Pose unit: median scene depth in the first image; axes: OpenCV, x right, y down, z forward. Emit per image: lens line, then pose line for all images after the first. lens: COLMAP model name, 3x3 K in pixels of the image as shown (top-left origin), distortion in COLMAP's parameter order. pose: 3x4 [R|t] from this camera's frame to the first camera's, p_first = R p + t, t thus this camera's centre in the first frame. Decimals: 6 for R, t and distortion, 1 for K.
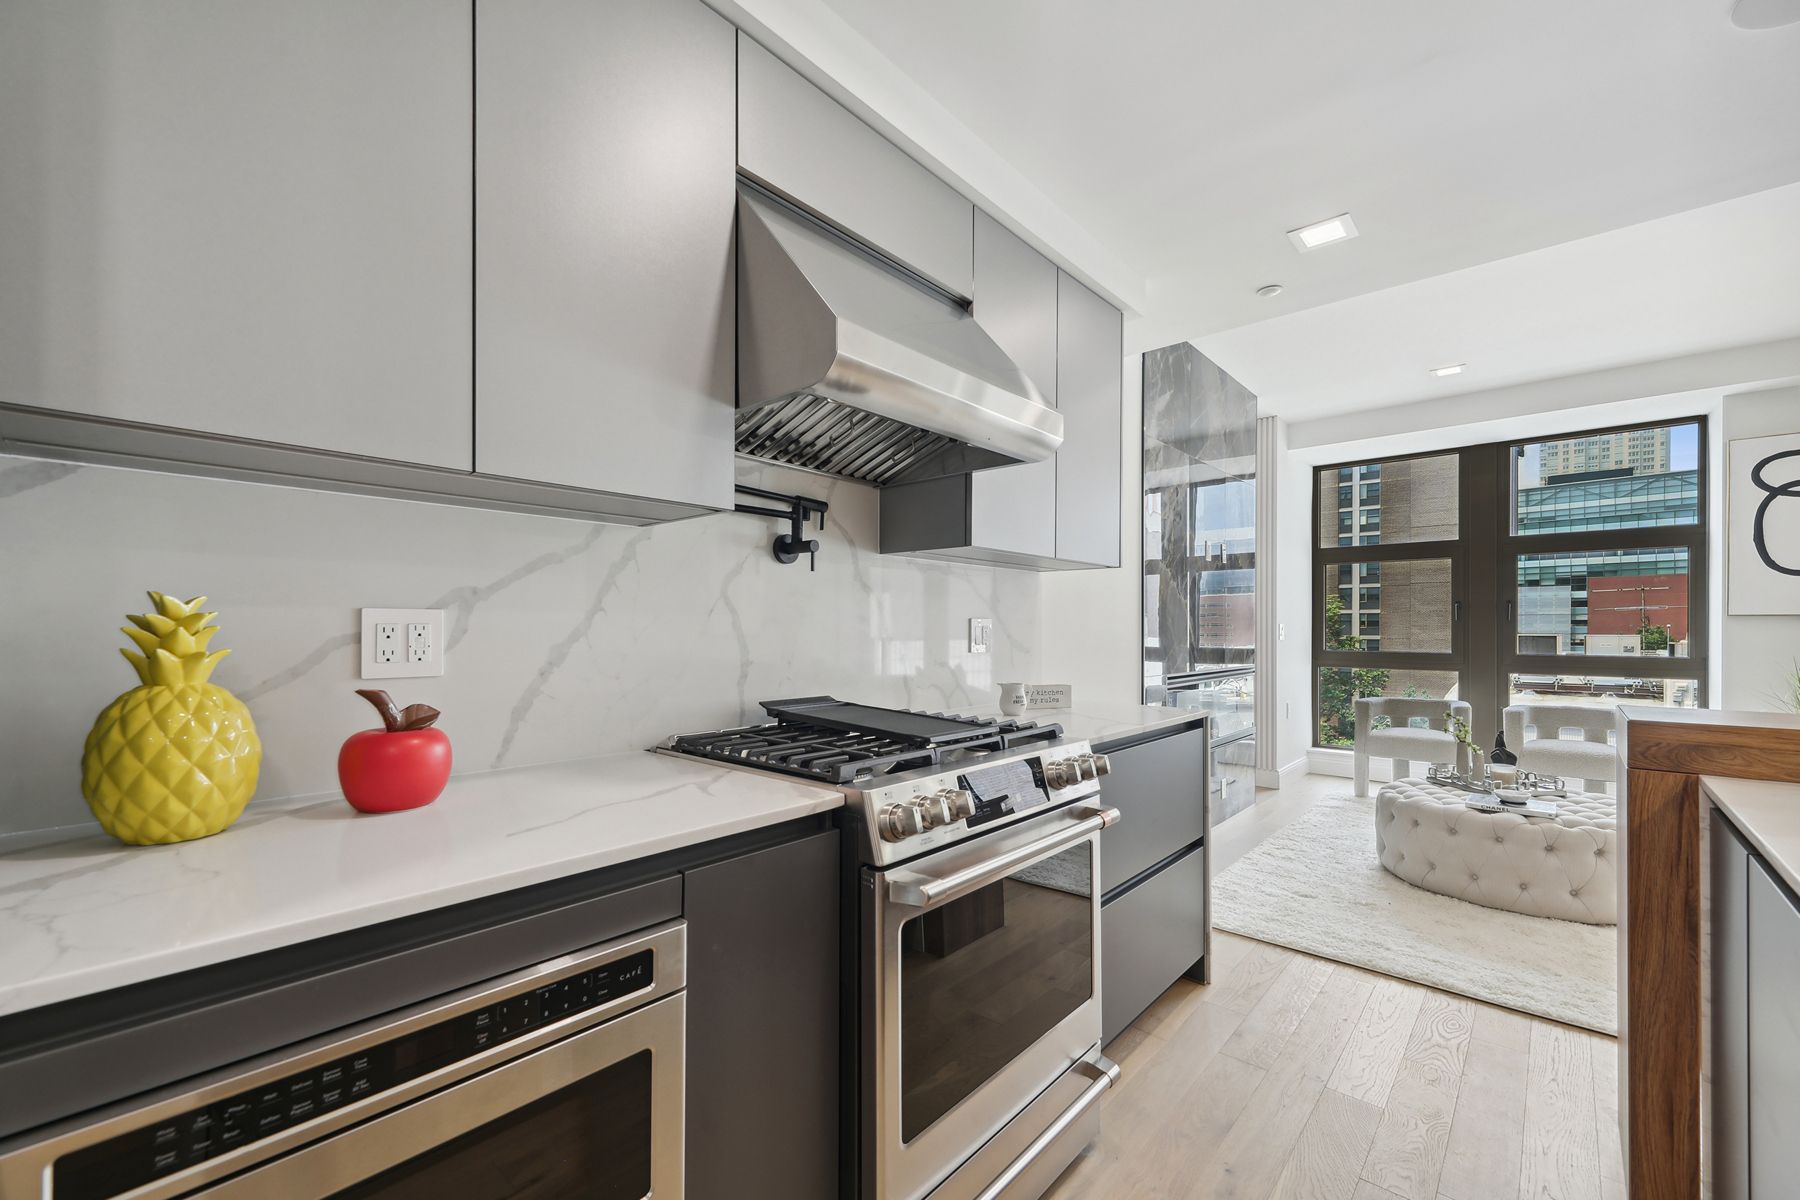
lens RADIAL K [[726.4, 0, 882.1], [0, 726.4, 629.3], [0, 0, 1]] dist [0.015179, -0.003942]
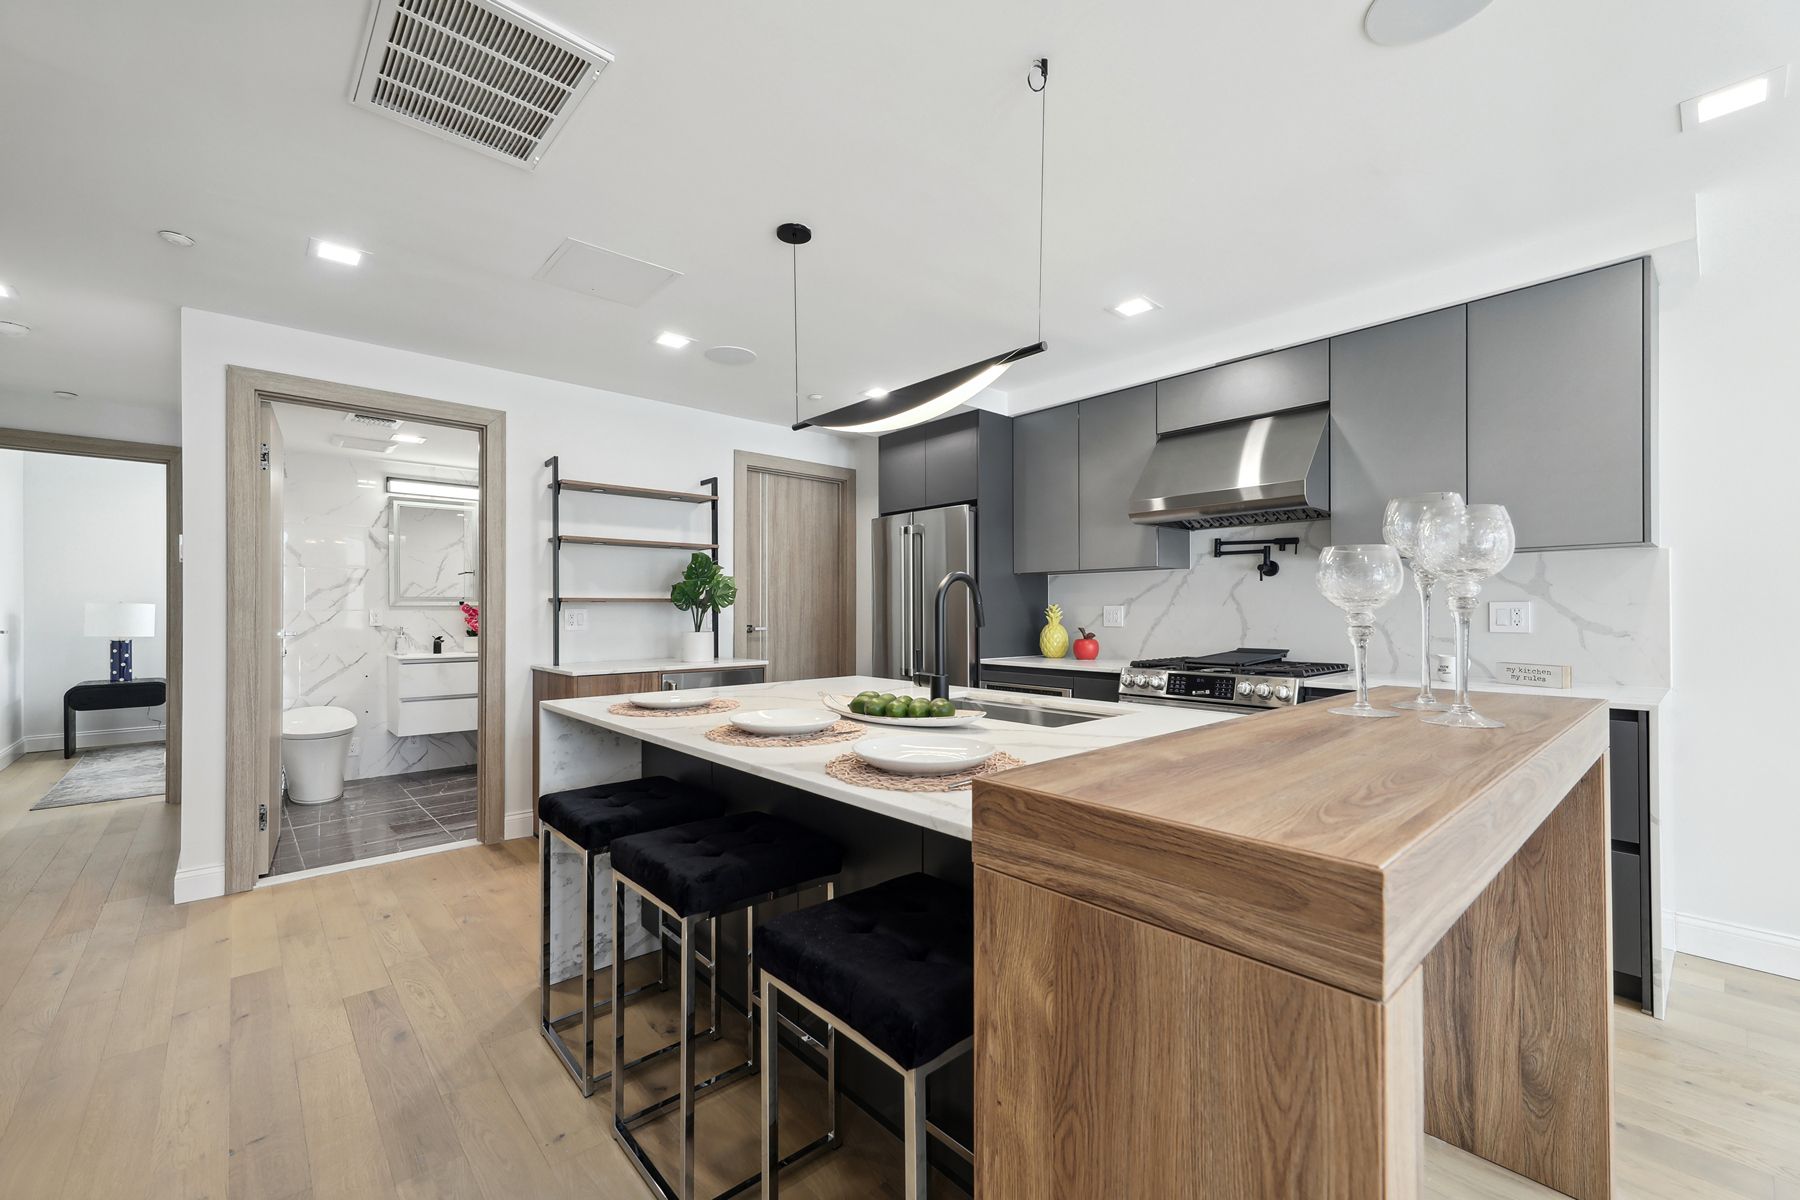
lens RADIAL K [[726.4, 0, 903.3], [0, 726.4, 609.3], [0, 0, 1]] dist [0.015179, -0.003942]
pose [[-0.088102, -0.002528, -0.996108, 1.184458], [0.001627, 0.999995, -0.002682, -0.001787], [0.996110, -0.001857, -0.088097, 0.152356]]
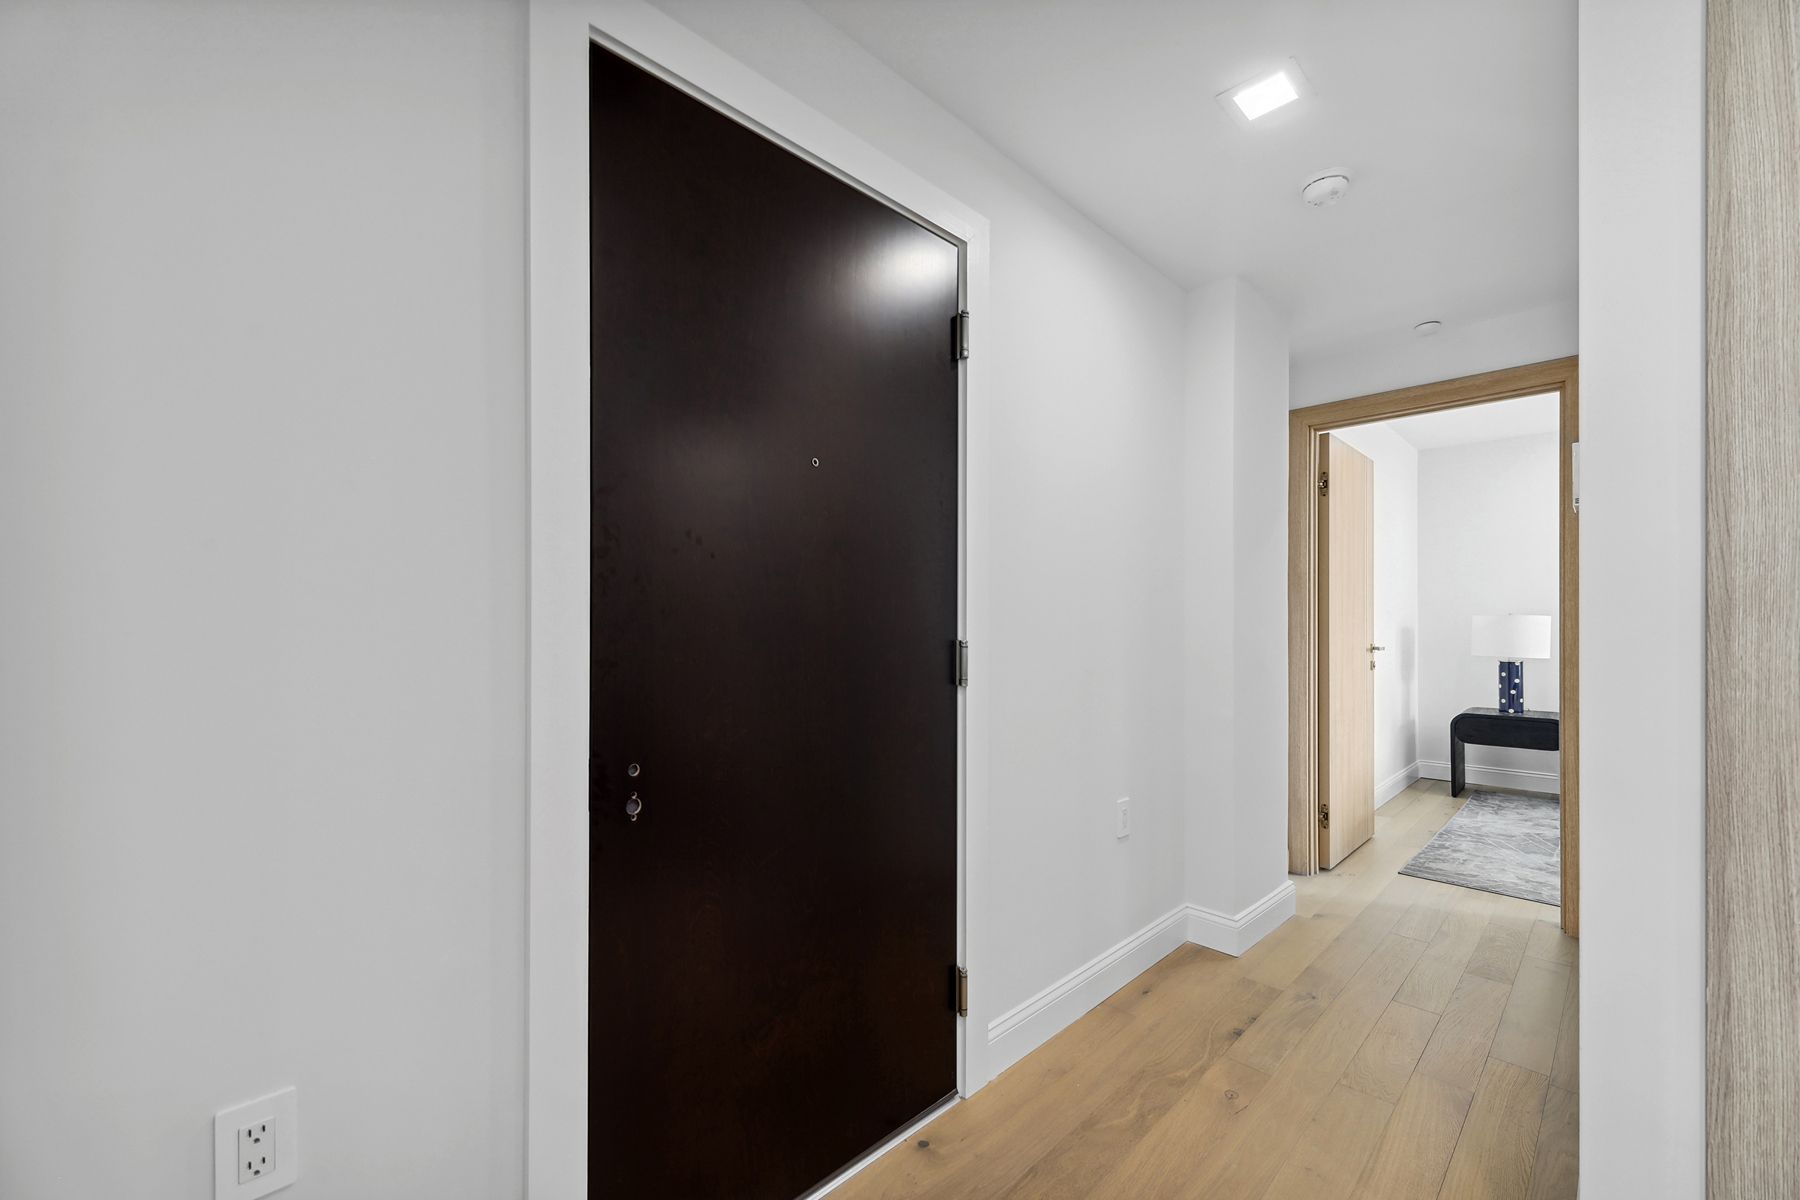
lens RADIAL K [[726.4, 0, 907.2], [0, 726.4, 614.0], [0, 0, 1]] dist [0.015179, -0.003942]
pose [[-0.999141, -0.008843, 0.040475, 0.590369], [-0.009353, 0.999879, -0.012421, 0.002001], [-0.040360, -0.012788, -0.999103, -0.540273]]
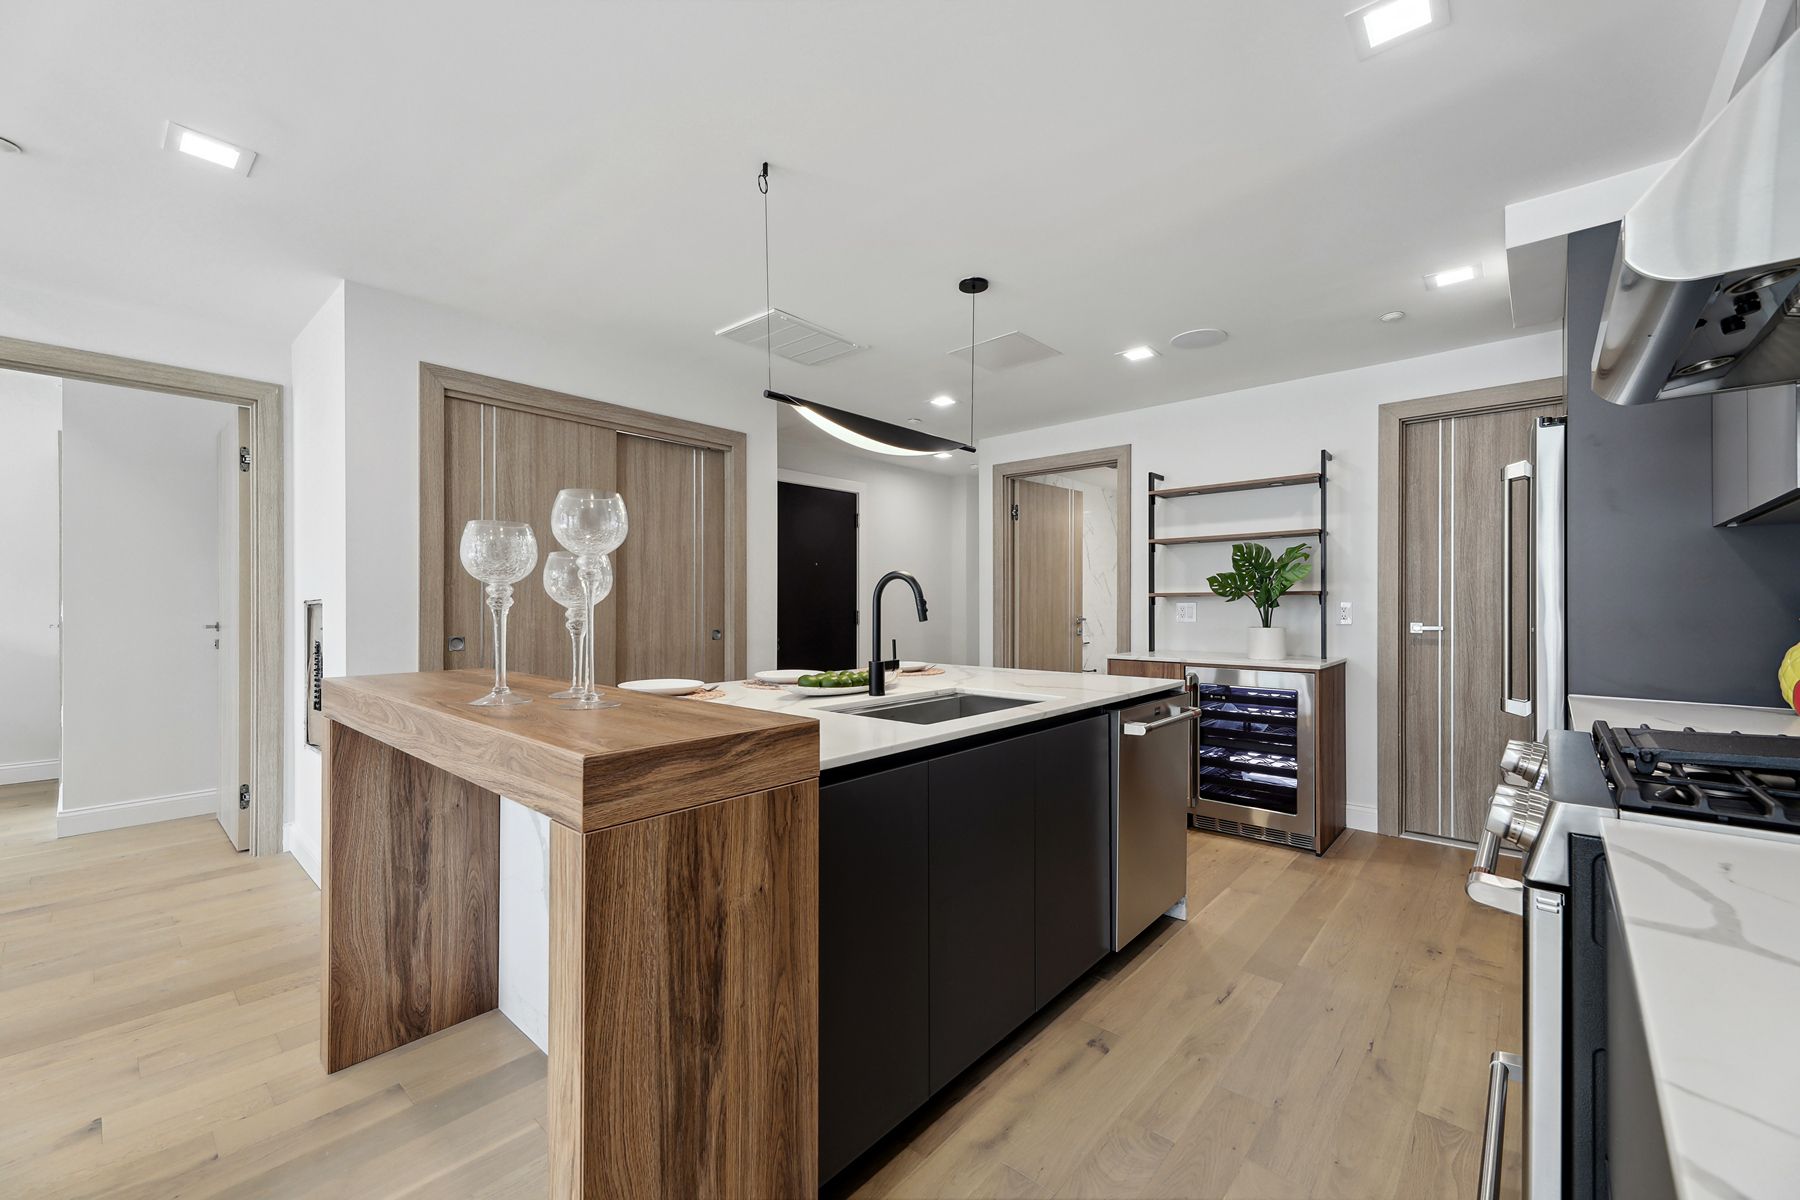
lens RADIAL K [[726.4, 0, 896.0], [0, 726.4, 605.0], [0, 0, 1]] dist [0.015179, -0.003942]
pose [[-0.999918, -0.000673, -0.012810, 0.485176], [-0.000682, 0.999999, 0.000740, -0.003330], [0.012809, 0.000749, -0.999918, 0.941499]]
